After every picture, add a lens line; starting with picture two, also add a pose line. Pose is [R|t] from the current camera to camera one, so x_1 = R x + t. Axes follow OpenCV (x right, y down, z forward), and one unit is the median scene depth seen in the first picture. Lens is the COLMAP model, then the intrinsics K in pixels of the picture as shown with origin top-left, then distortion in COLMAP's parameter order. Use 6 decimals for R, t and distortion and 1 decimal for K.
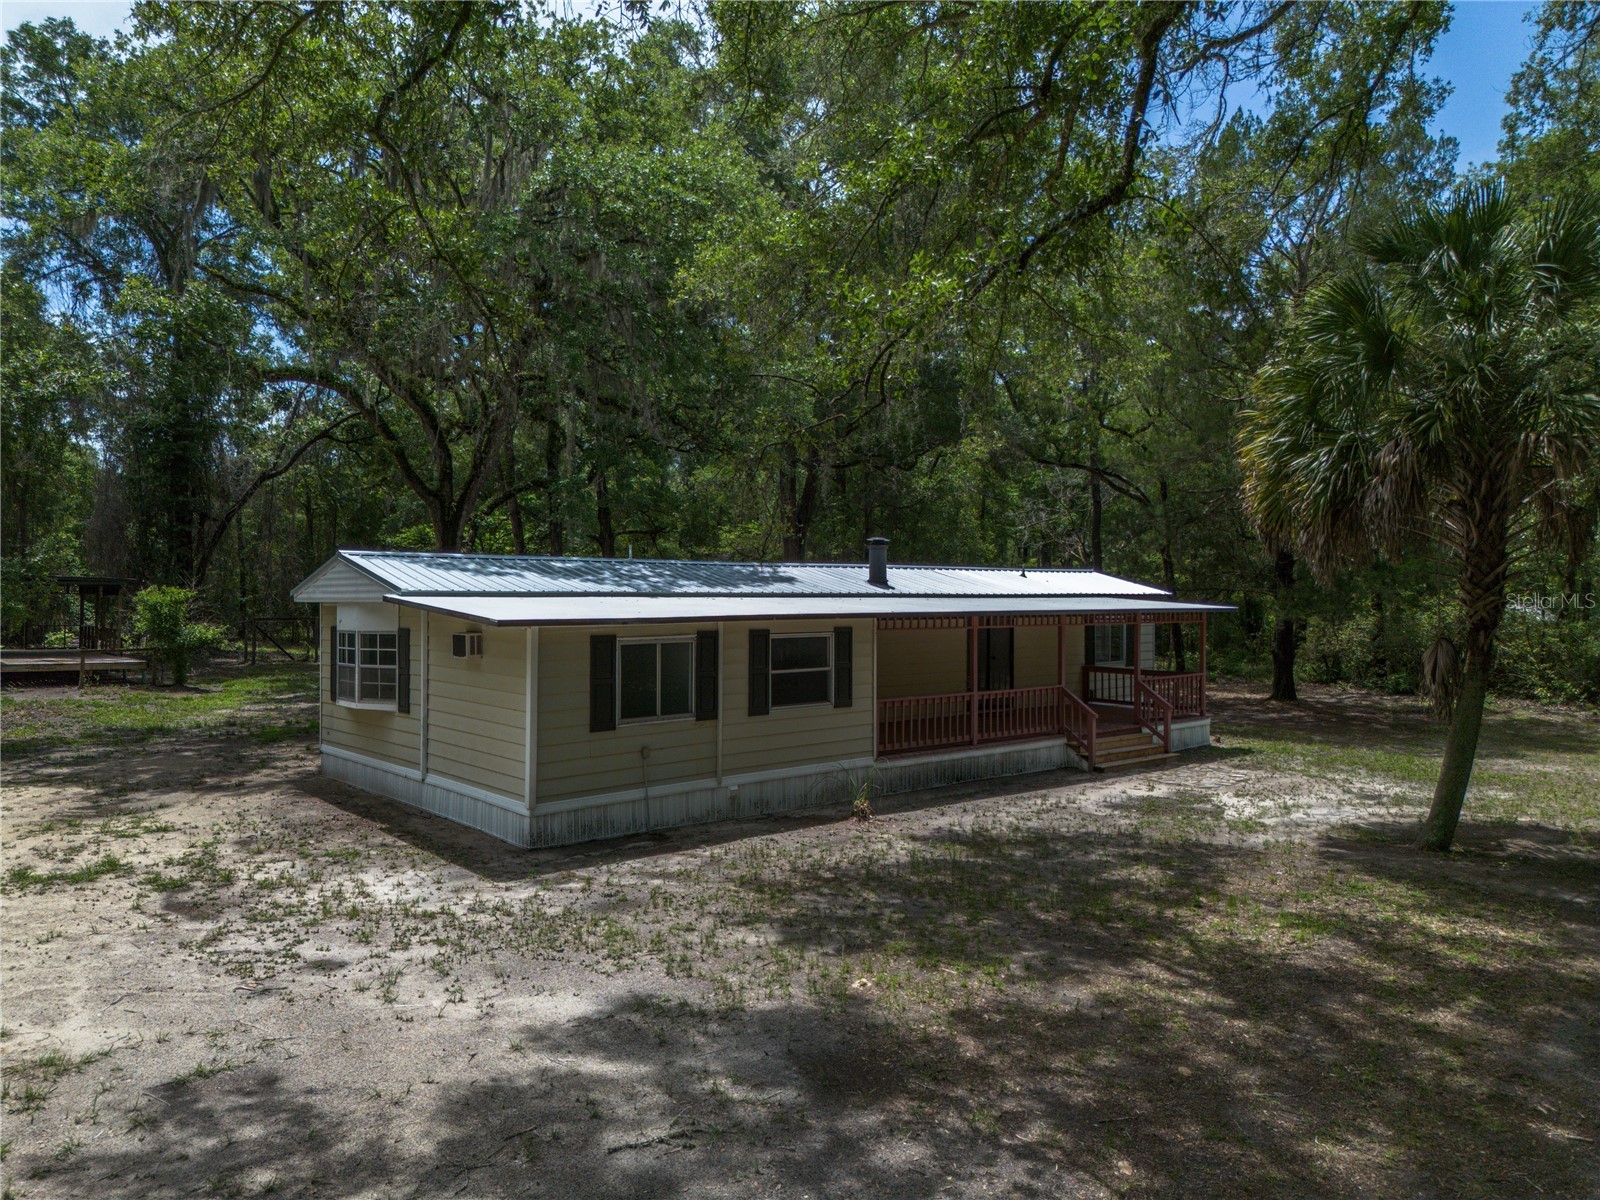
lens RADIAL K [[1140.9, 0, 814.7], [0, 1140.9, 592.9], [0, 0, 1]] dist [0.051090, -0.035590]
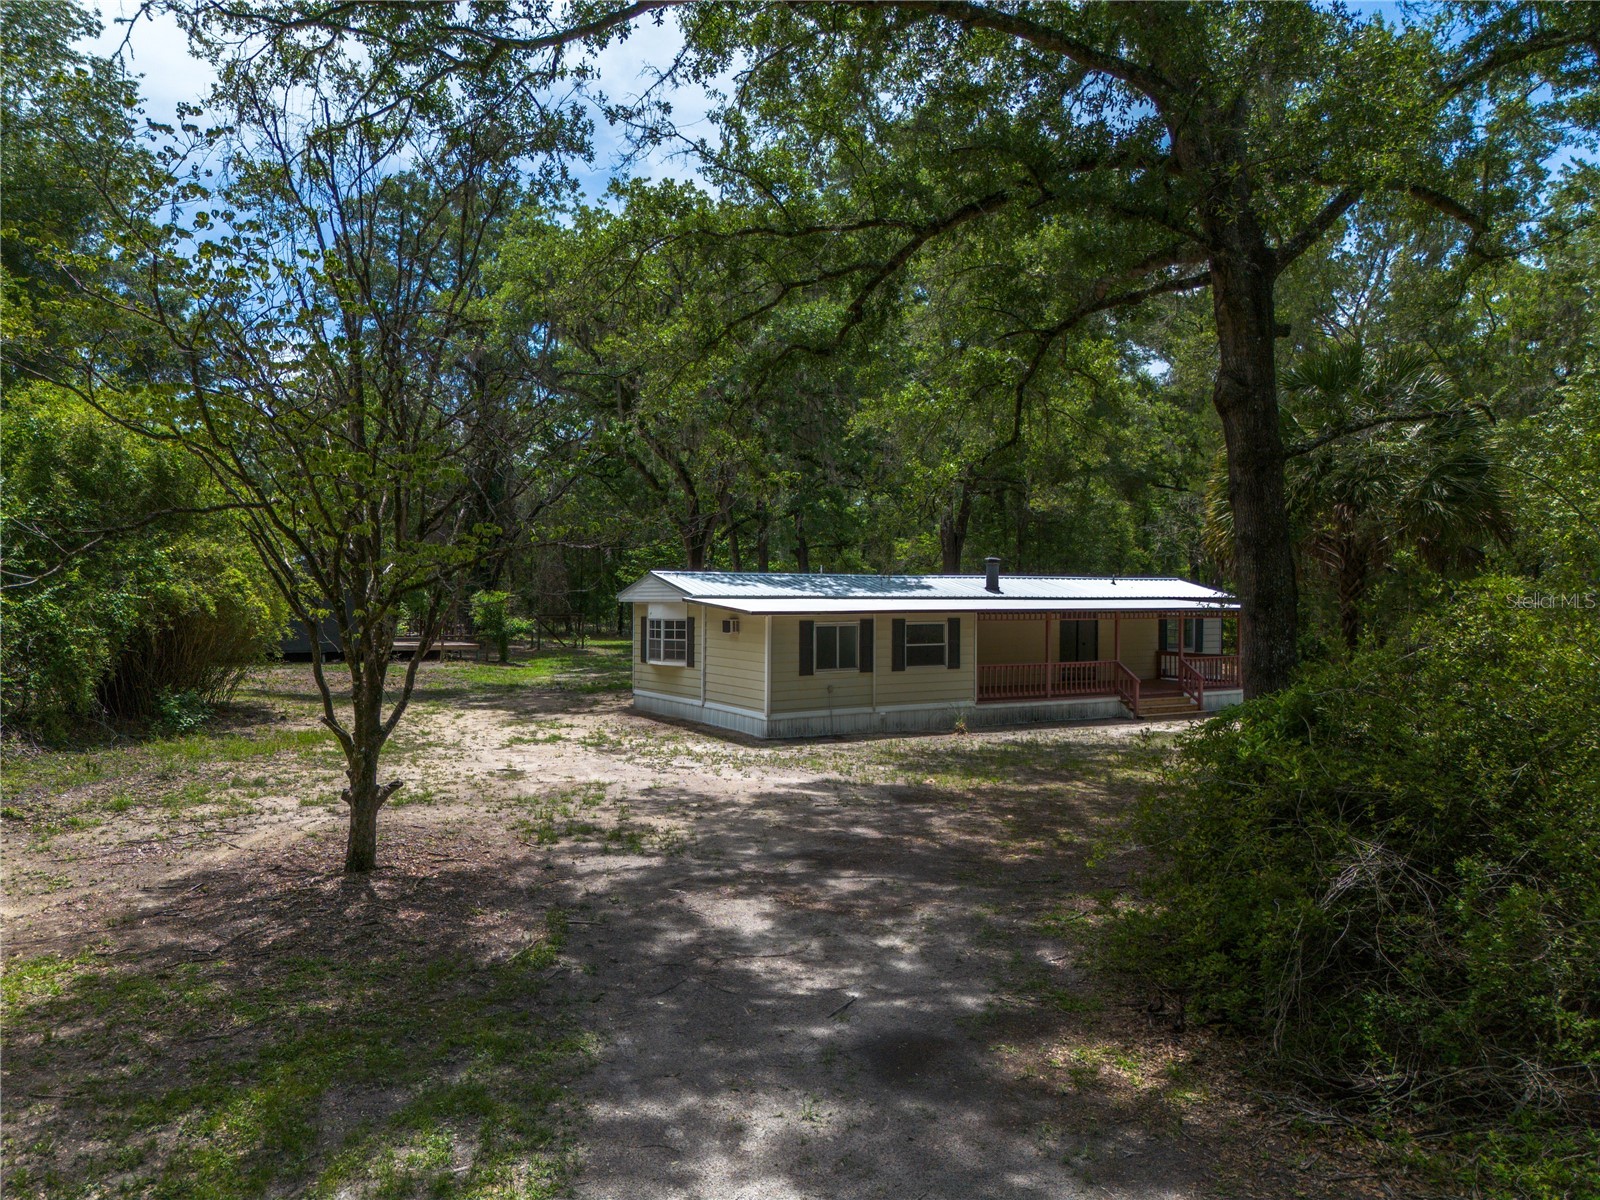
lens RADIAL K [[1140.9, 0, 801.9], [0, 1140.9, 598.0], [0, 0, 1]] dist [0.051090, -0.035590]
pose [[0.984629, 0.000754, -0.174656, 0.095302], [-0.000155, 0.999994, 0.003445, -0.003240], [0.174657, -0.003365, 0.984624, -0.608294]]
